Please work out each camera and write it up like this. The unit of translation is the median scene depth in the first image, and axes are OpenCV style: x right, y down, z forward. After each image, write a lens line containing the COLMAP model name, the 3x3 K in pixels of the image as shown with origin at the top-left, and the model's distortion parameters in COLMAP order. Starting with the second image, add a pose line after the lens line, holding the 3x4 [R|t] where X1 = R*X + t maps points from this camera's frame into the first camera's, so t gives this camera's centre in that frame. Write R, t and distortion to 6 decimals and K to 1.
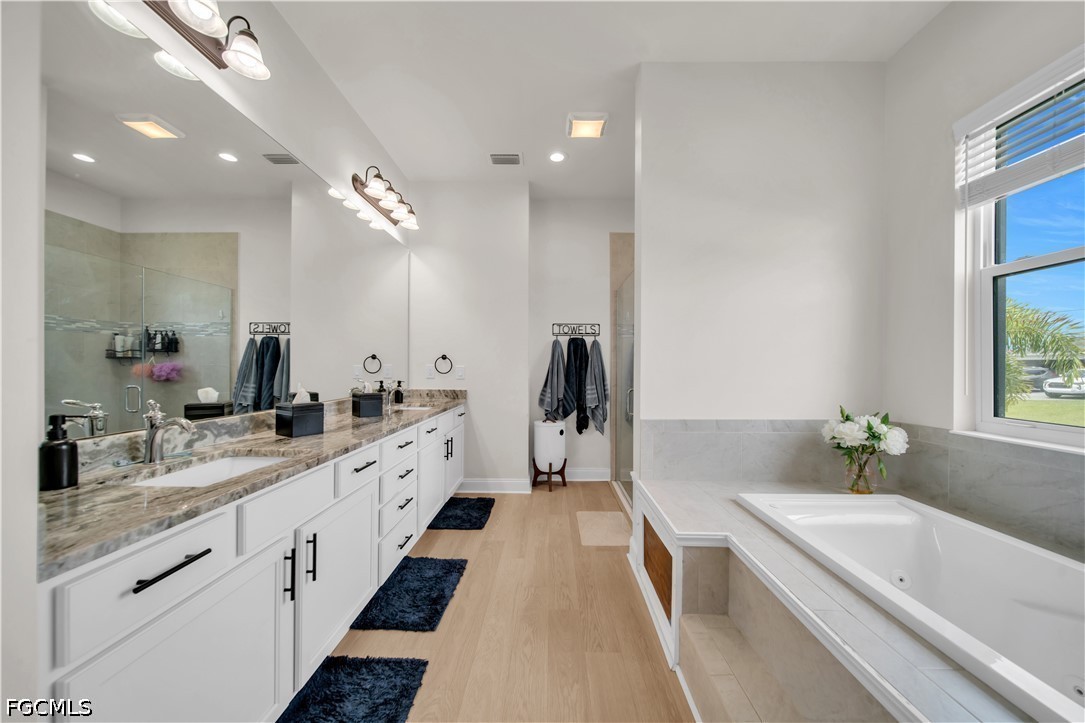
lens RADIAL K [[375.4, 0, 541.3], [0, 375.4, 366.5], [0, 0, 1]] dist [-0.001706, -0.000435]
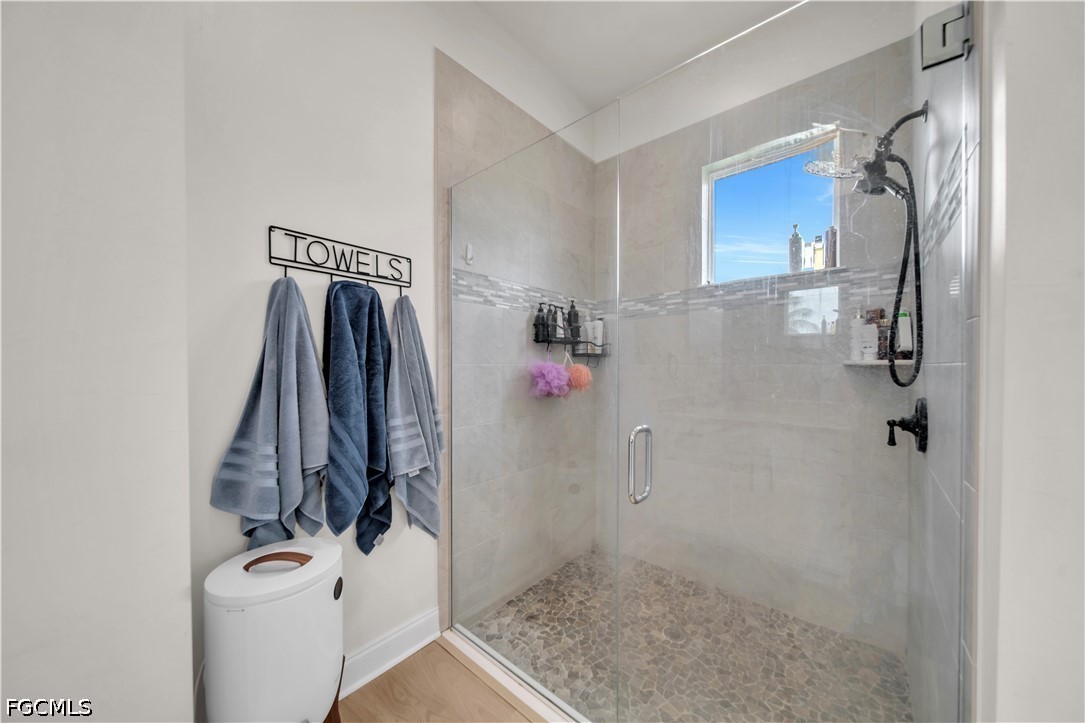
lens RADIAL K [[375.4, 0, 549.2], [0, 375.4, 362.9], [0, 0, 1]] dist [-0.001706, -0.000435]
pose [[0.633746, -0.005458, 0.773522, -0.062825], [0.002809, 0.999985, 0.004754, -0.002911], [-0.773536, -0.000840, 0.633752, 0.638265]]
